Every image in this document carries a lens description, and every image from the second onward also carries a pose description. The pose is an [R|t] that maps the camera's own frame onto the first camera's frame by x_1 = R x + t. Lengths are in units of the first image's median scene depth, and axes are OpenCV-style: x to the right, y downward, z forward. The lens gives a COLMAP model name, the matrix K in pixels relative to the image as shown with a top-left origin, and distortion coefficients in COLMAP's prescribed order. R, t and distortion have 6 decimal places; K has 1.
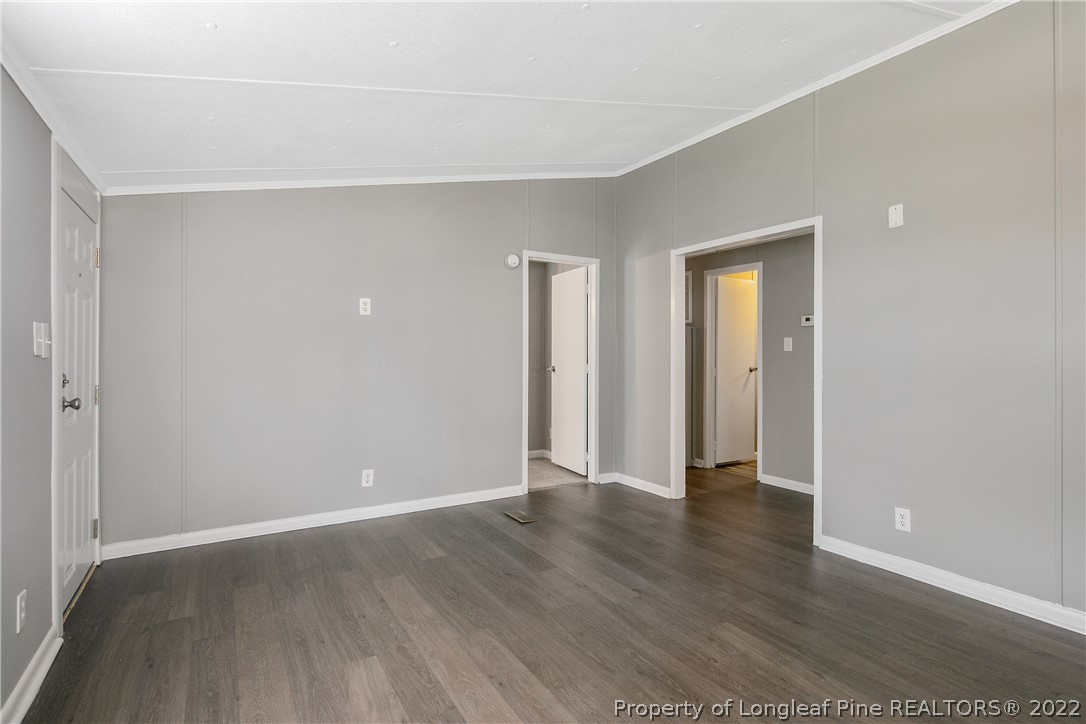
lens RADIAL K [[528.1, 0, 544.8], [0, 528.1, 357.4], [0, 0, 1]] dist [0.000822, -0.000102]
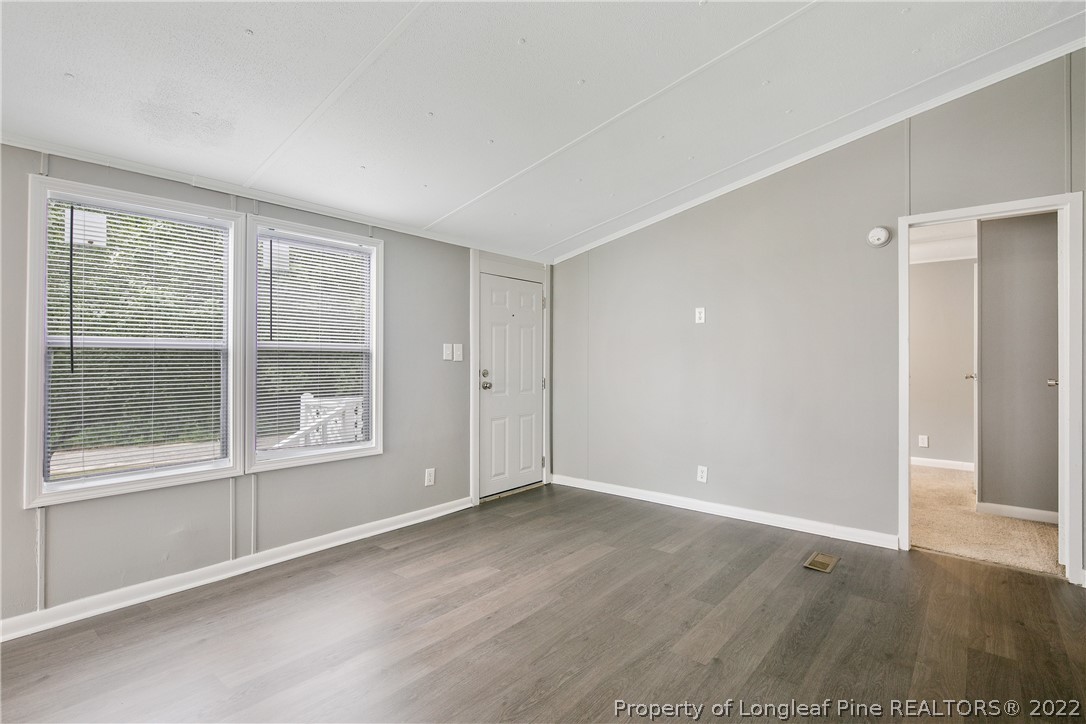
lens RADIAL K [[528.1, 0, 544.8], [0, 528.1, 357.4], [0, 0, 1]] dist [0.000822, -0.000102]
pose [[0.325078, -0.003788, -0.945679, 0.859057], [-0.005002, 0.999971, -0.005725, 0.004007], [0.945674, 0.006591, 0.325050, 0.531646]]
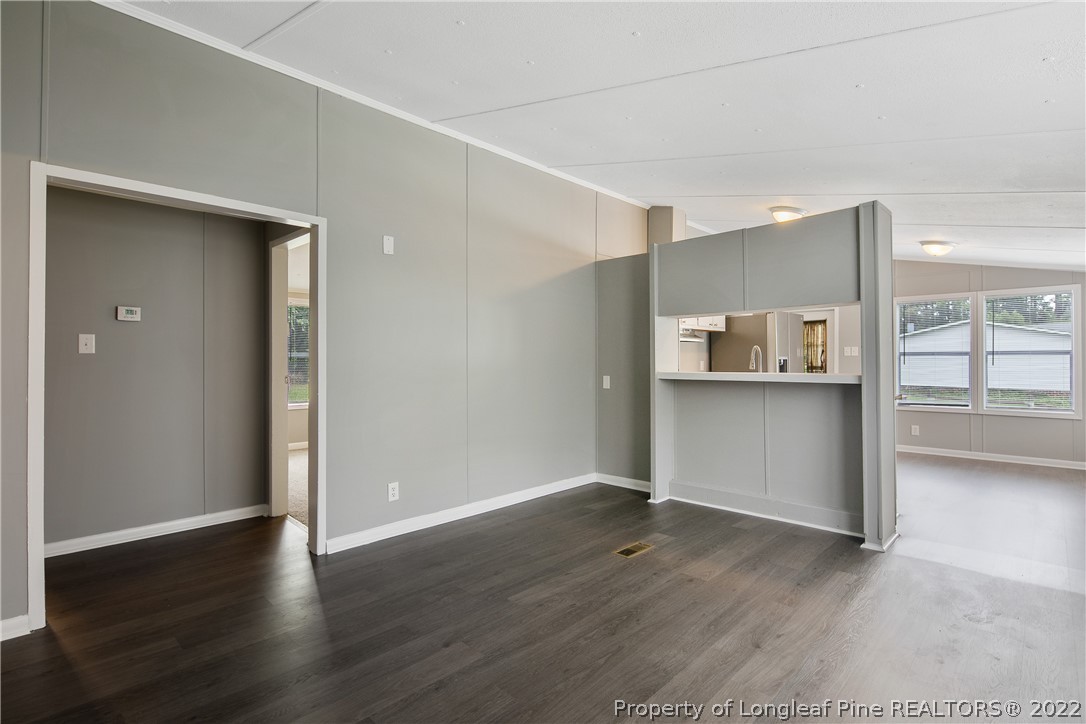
lens RADIAL K [[528.1, 0, 544.8], [0, 528.1, 357.4], [0, 0, 1]] dist [0.000822, -0.000102]
pose [[-0.257665, 0.003623, 0.966228, -0.688672], [0.006775, 0.999975, -0.001943, -0.001723], [-0.966211, 0.006046, -0.257683, 1.109604]]
